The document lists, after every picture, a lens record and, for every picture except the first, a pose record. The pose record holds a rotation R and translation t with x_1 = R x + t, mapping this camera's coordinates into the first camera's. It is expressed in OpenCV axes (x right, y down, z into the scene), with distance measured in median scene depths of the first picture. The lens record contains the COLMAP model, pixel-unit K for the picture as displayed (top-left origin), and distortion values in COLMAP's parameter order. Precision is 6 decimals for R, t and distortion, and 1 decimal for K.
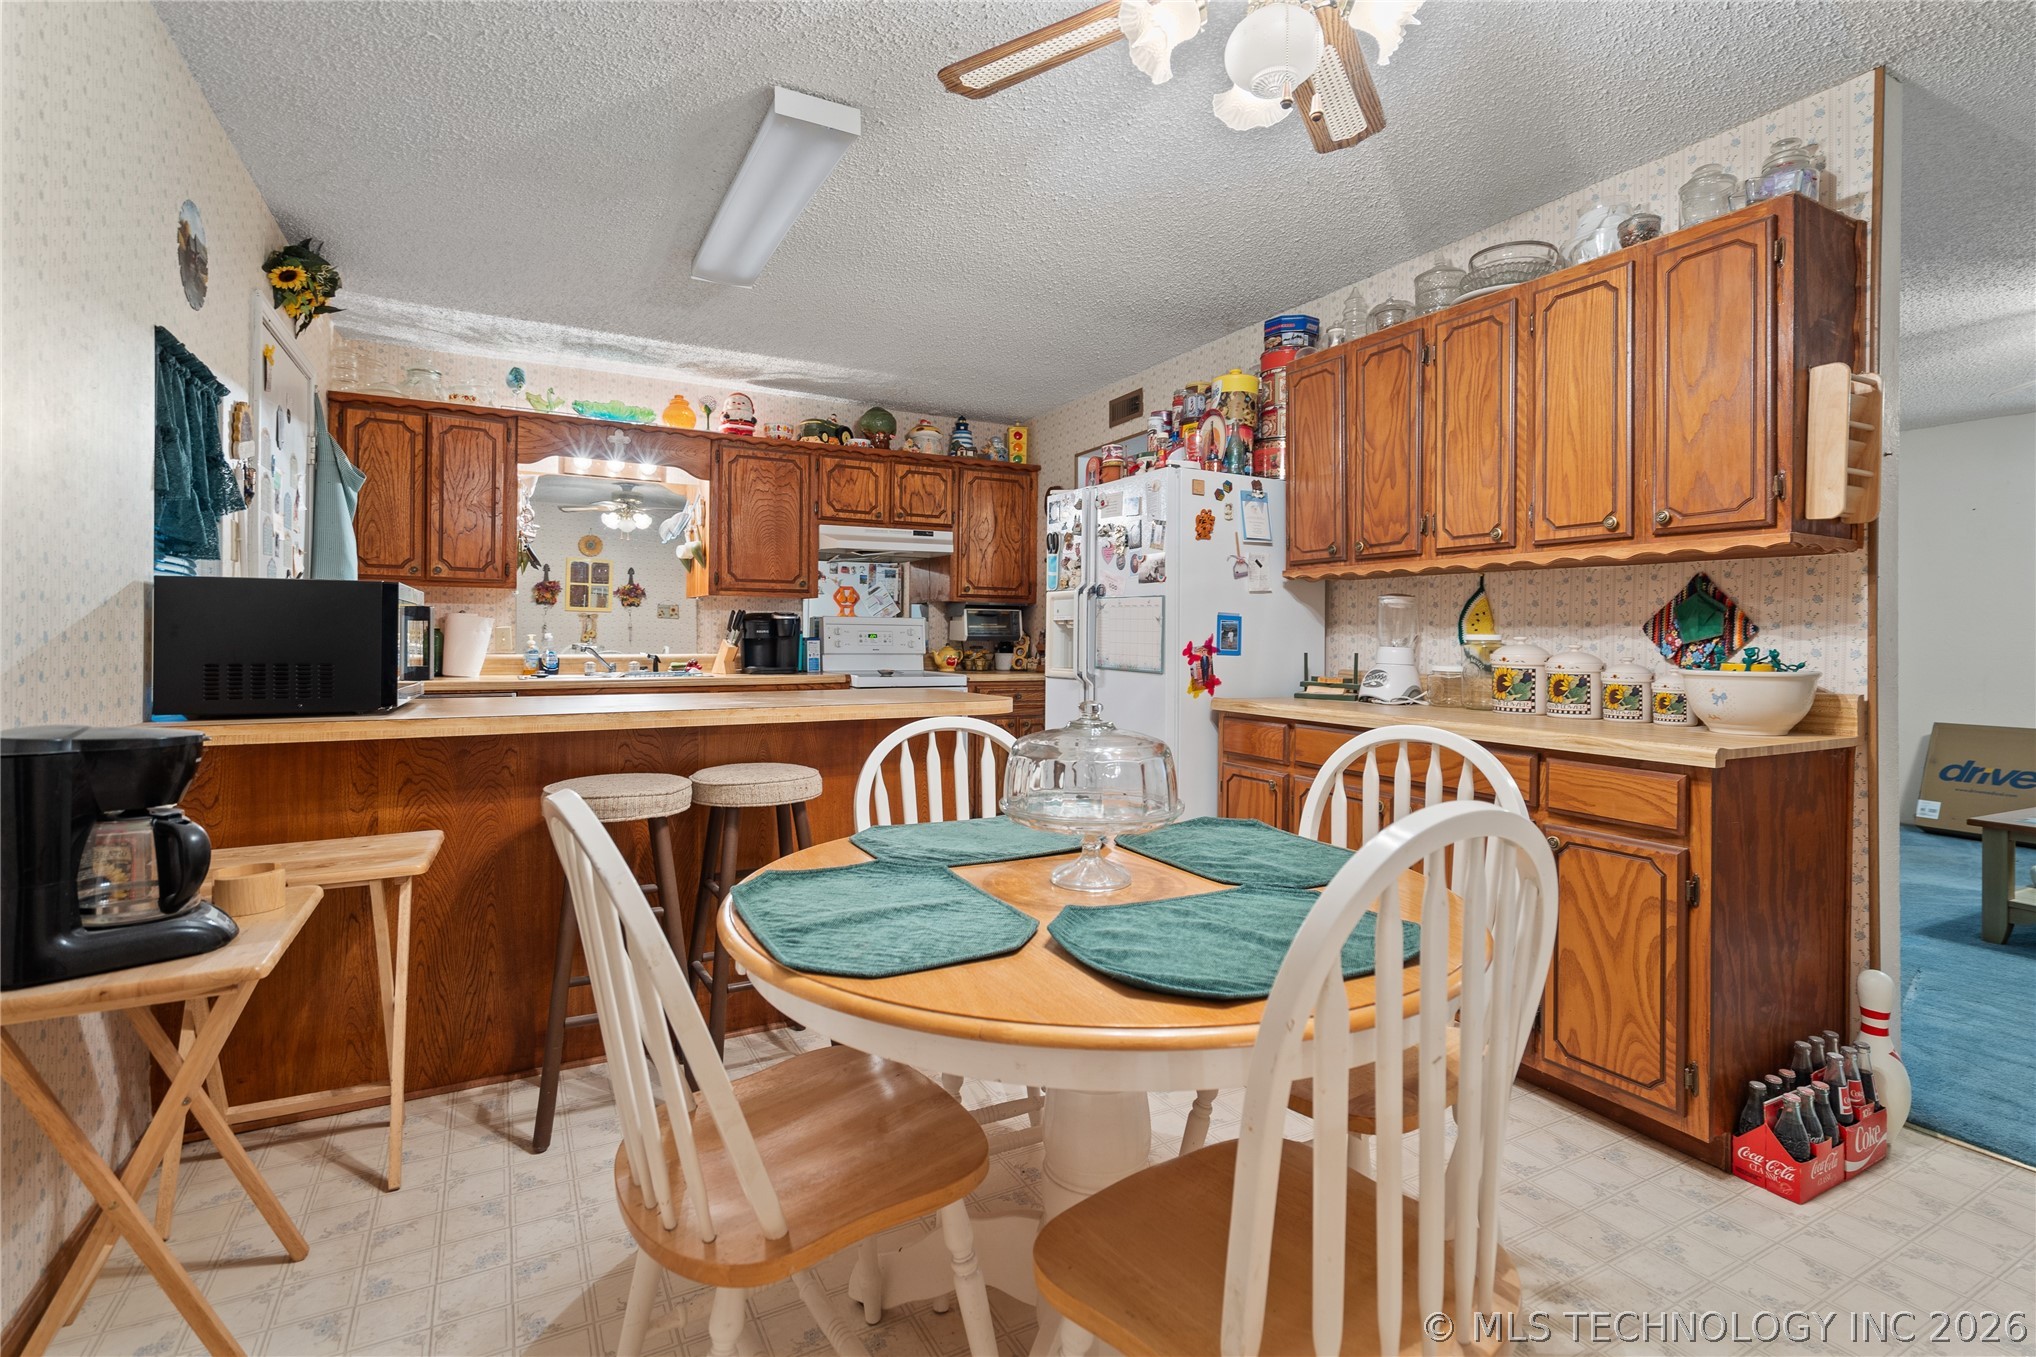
lens RADIAL K [[934.1, 0, 1015.3], [0, 934.1, 637.9], [0, 0, 1]] dist [0.001542, 0.000544]
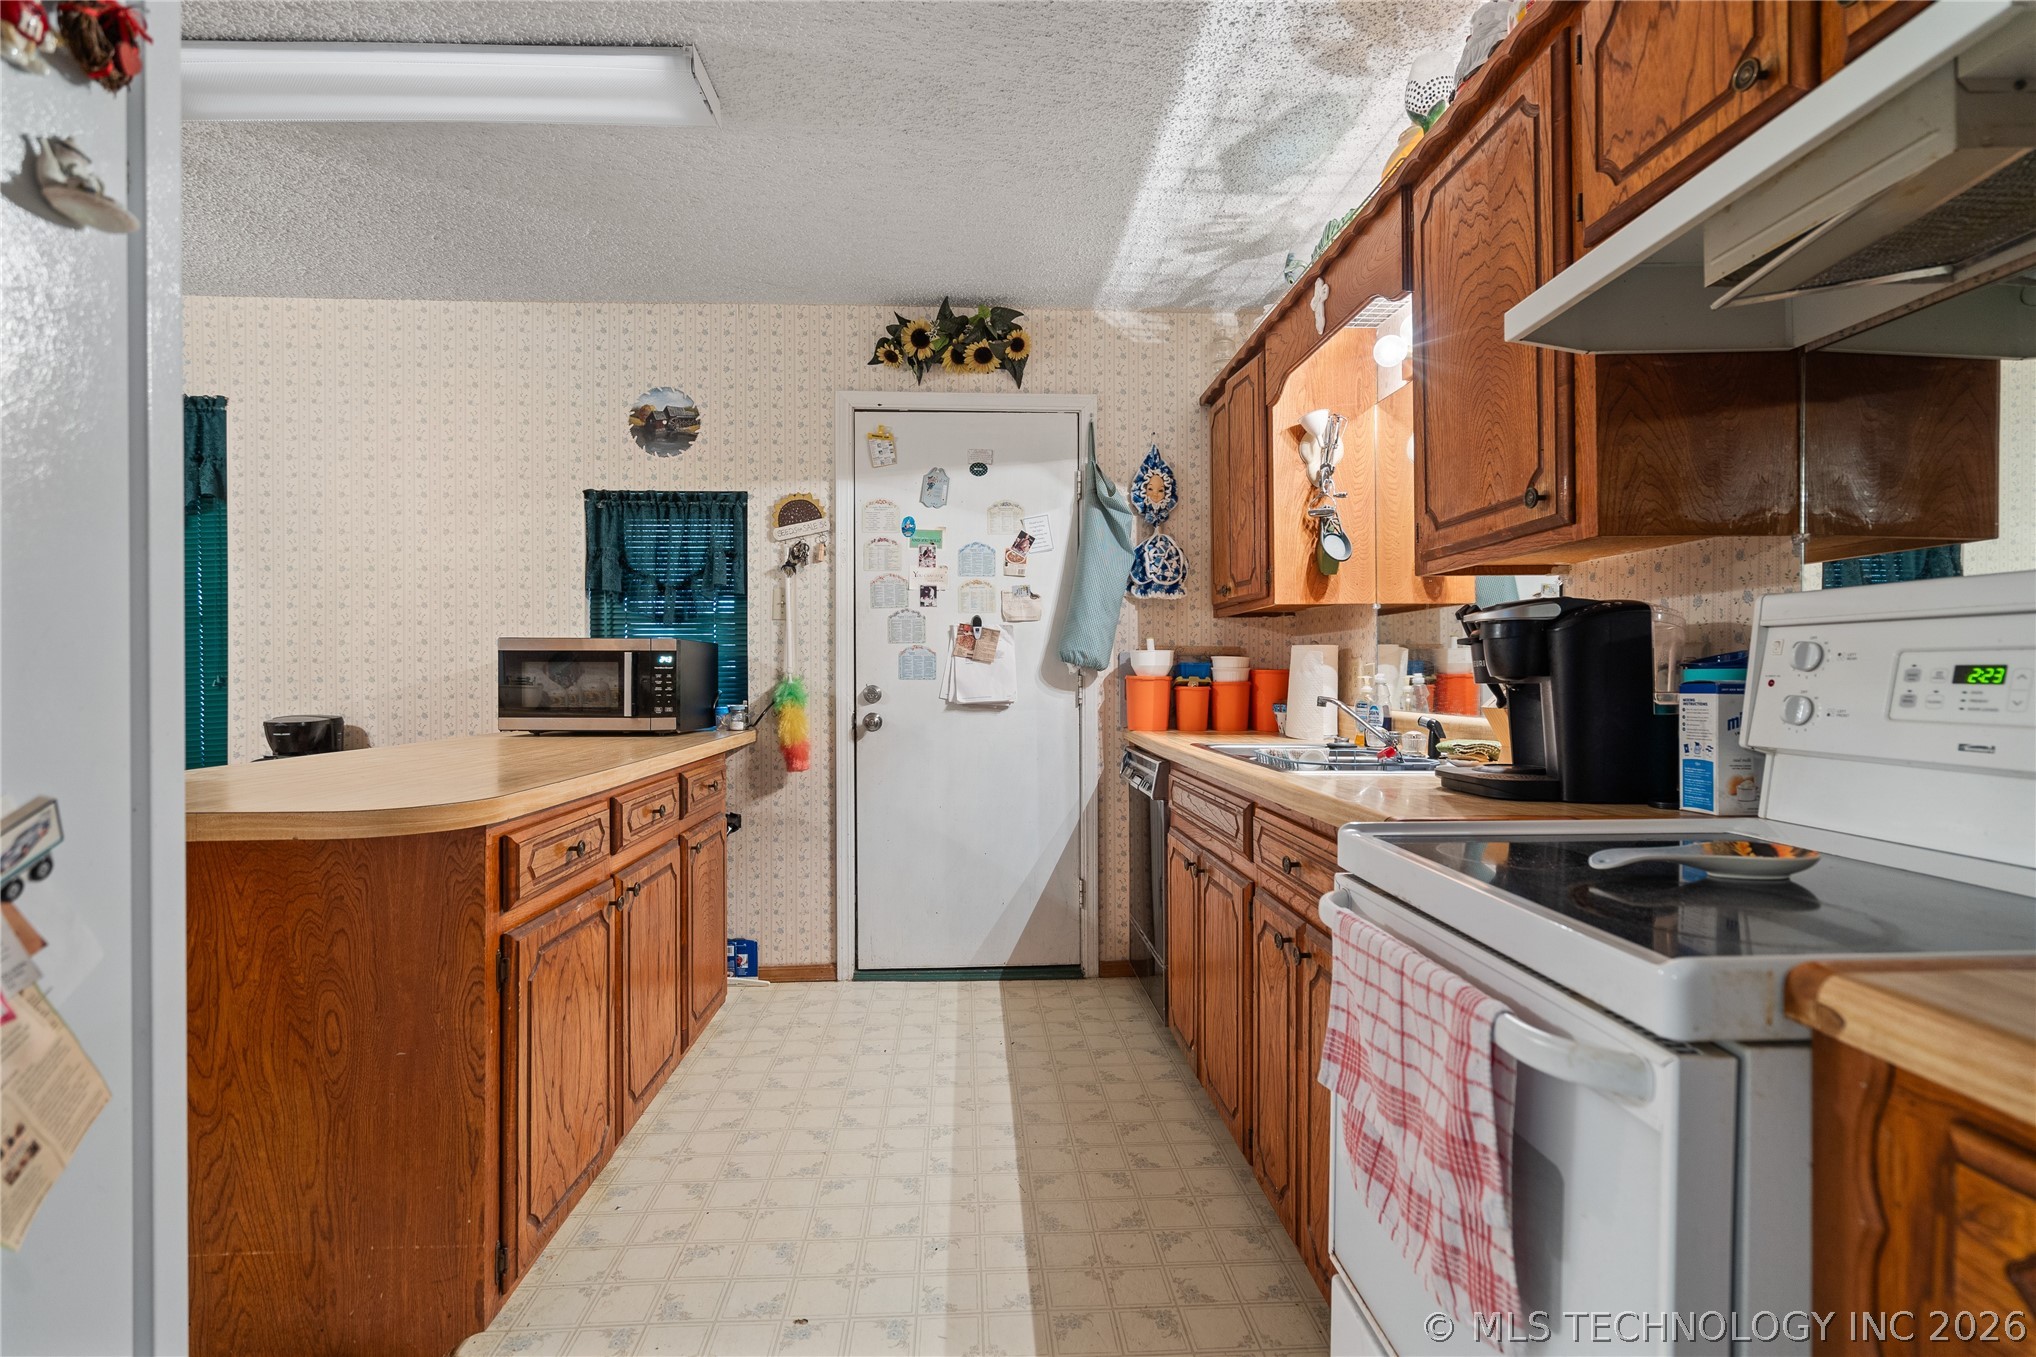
lens RADIAL K [[952.4, 0, 1018.0], [0, 952.4, 678.5], [0, 0, 1]] dist [0.002176, 0.000708]
pose [[-0.432998, -0.002518, -0.901391, 0.111509], [-0.003903, 0.999992, -0.000918, -0.000388], [0.901386, 0.003121, -0.433005, 0.977214]]
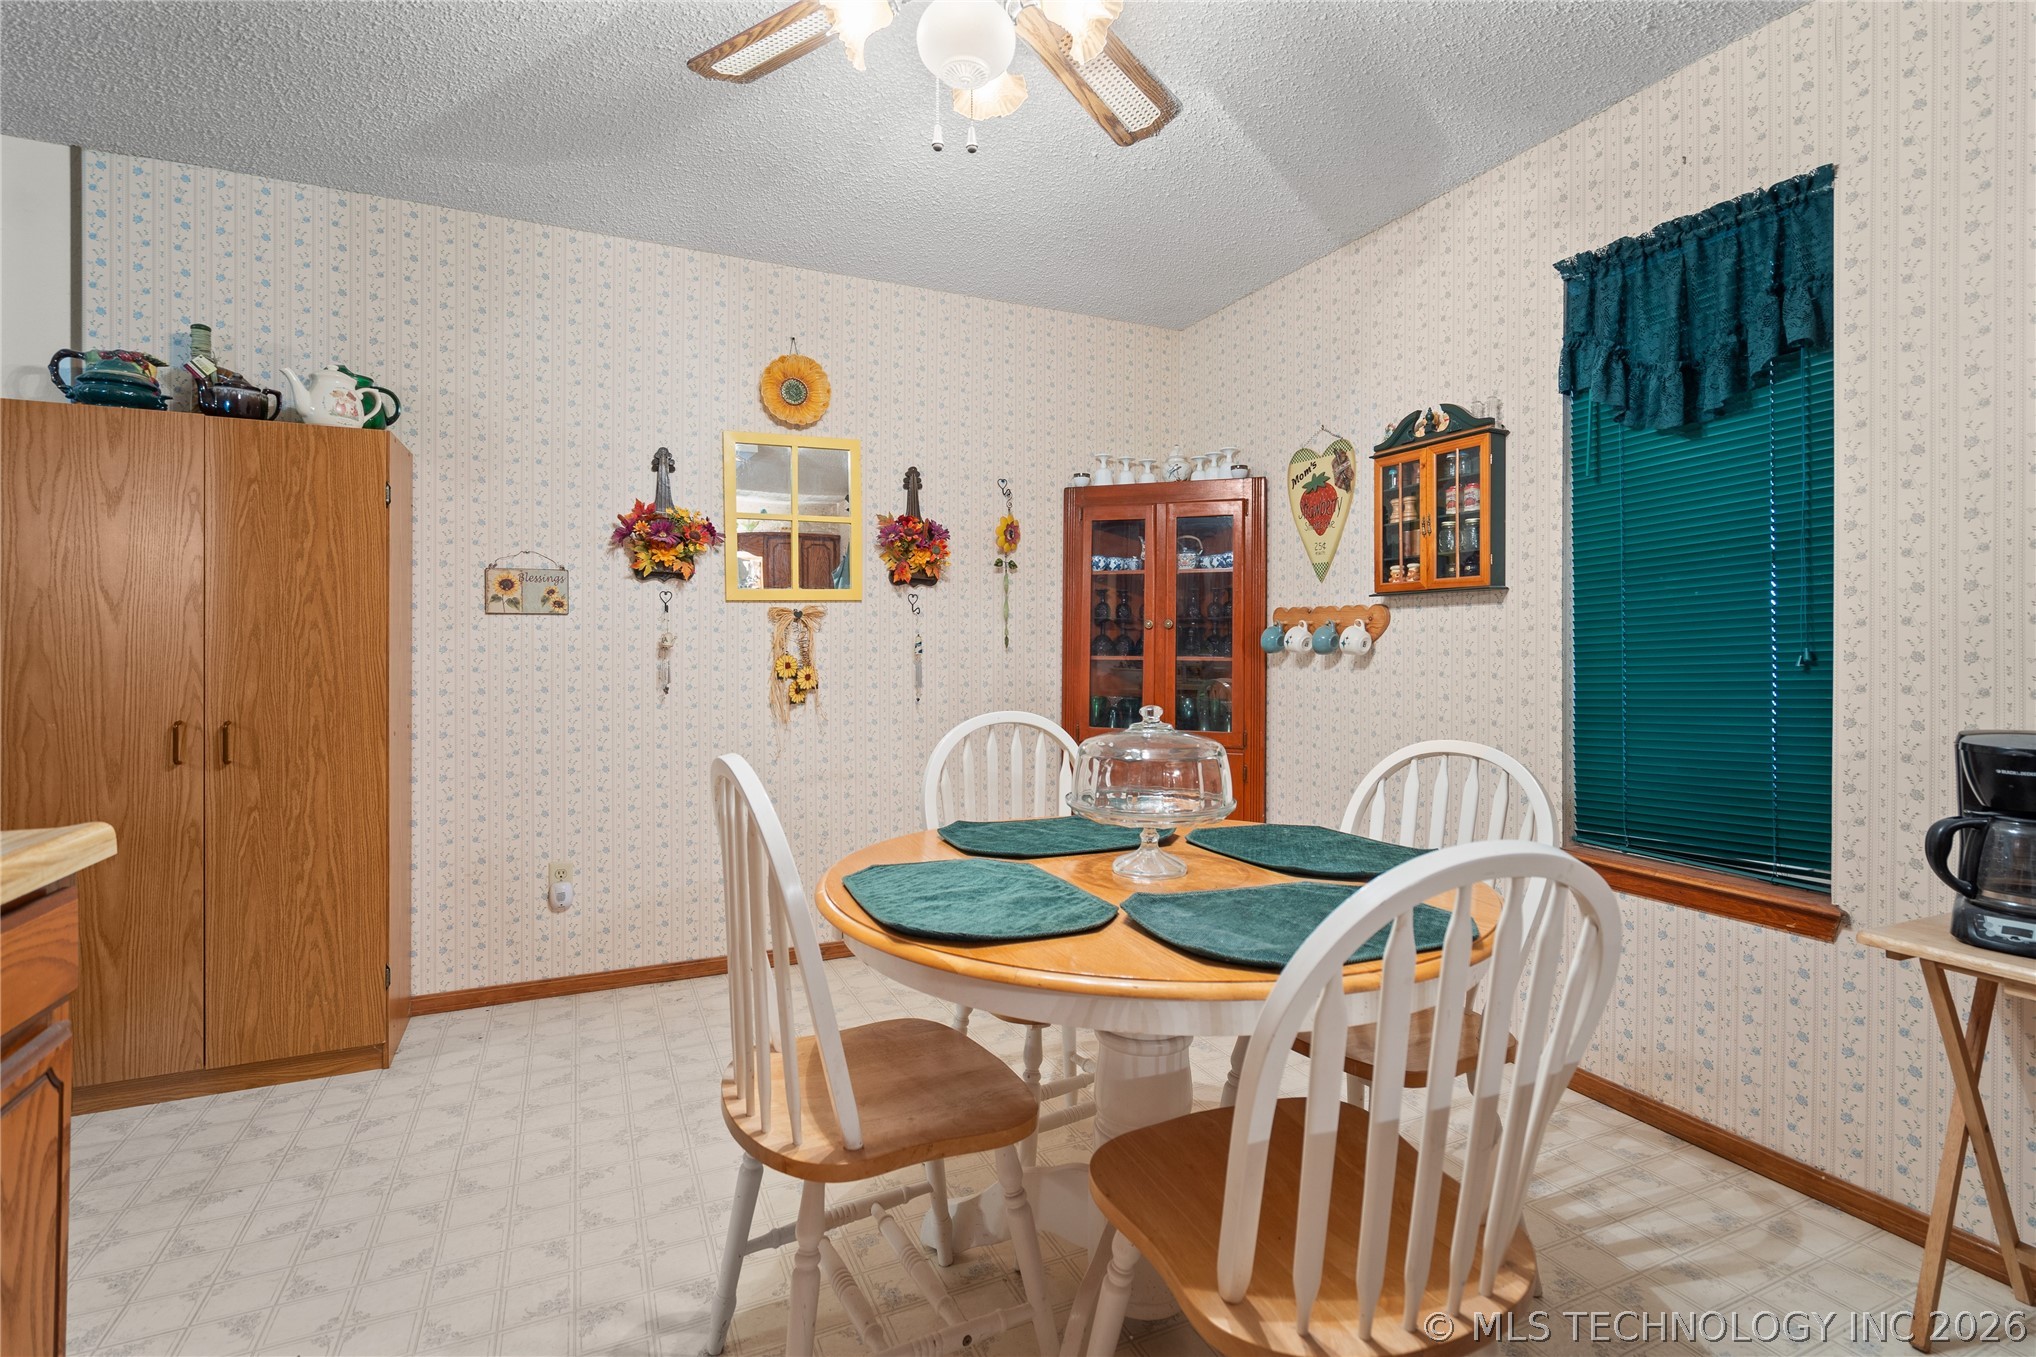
lens RADIAL K [[958.2, 0, 1015.0], [0, 958.2, 639.2], [0, 0, 1]] dist [-0.000308, 0.000402]
pose [[-0.997840, -0.008795, 0.065093, 0.052131], [-0.008966, 0.999957, -0.002337, -0.000753], [-0.065070, -0.002915, -0.997876, 0.592644]]
